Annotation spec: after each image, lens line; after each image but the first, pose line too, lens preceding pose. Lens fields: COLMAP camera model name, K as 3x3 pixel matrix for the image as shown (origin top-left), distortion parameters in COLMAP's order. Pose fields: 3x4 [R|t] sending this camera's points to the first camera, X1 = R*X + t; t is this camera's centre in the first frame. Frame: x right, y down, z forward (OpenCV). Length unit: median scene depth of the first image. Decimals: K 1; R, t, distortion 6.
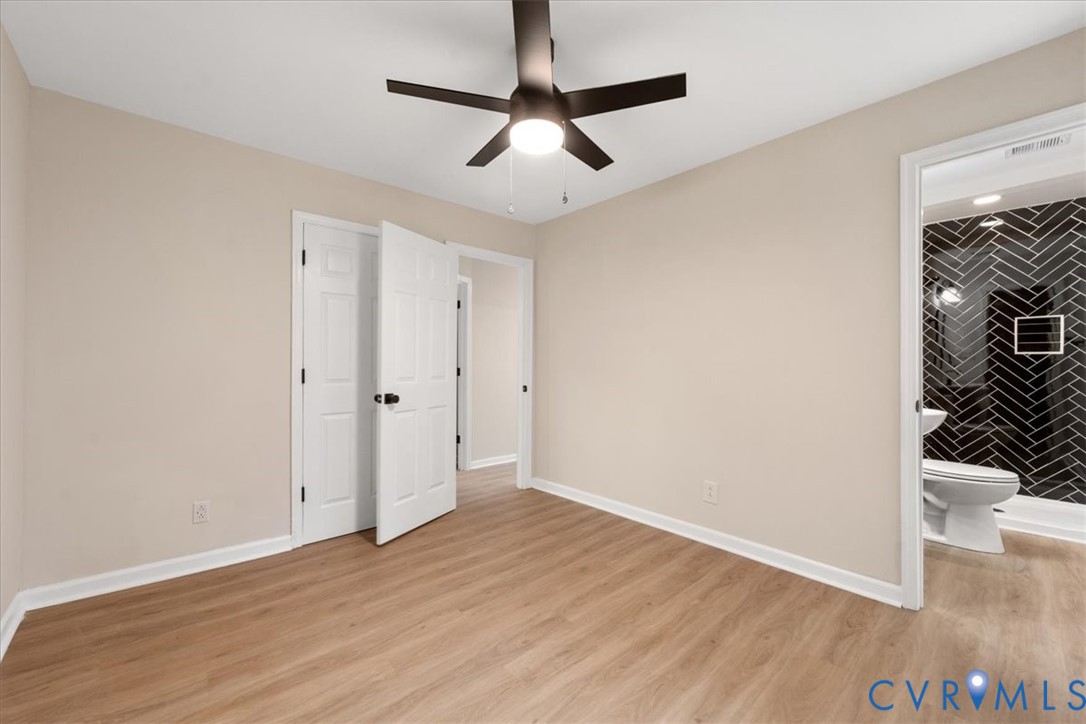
lens RADIAL K [[429.8, 0, 541.7], [0, 429.8, 363.6], [0, 0, 1]] dist [0.001402, 0.000052]
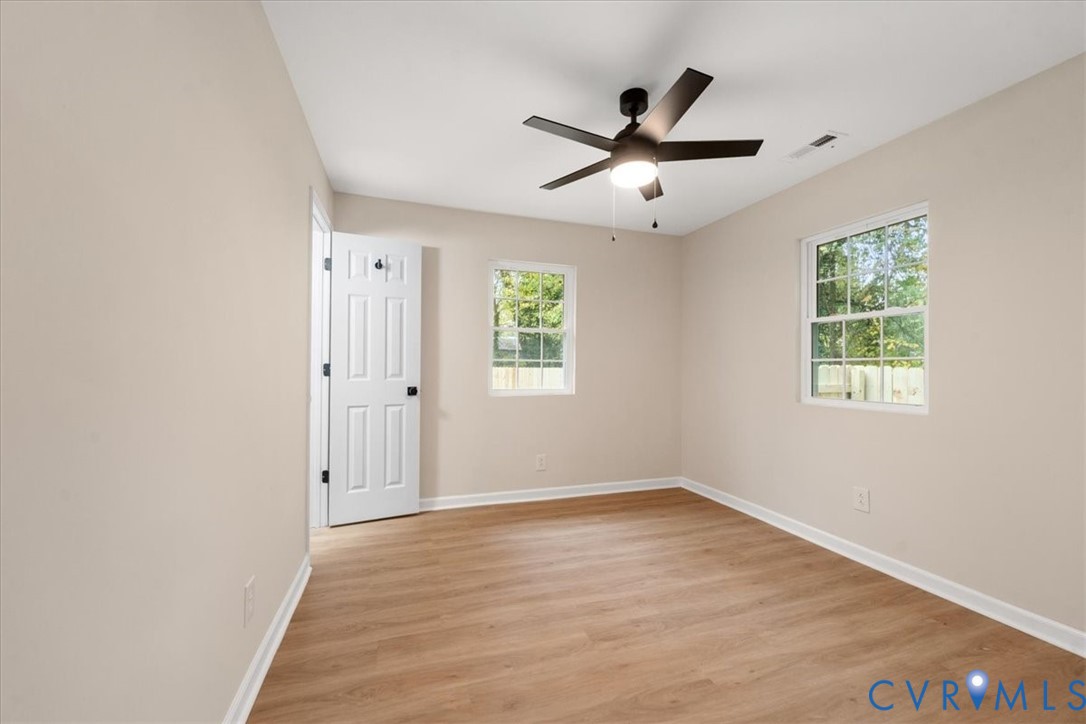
lens RADIAL K [[429.8, 0, 541.7], [0, 429.8, 363.6], [0, 0, 1]] dist [0.001402, 0.000052]
pose [[-0.917175, -0.005959, 0.398439, -0.226575], [-0.008484, 0.999954, -0.004574, -0.000010], [-0.398393, -0.007576, -0.917183, 1.947722]]
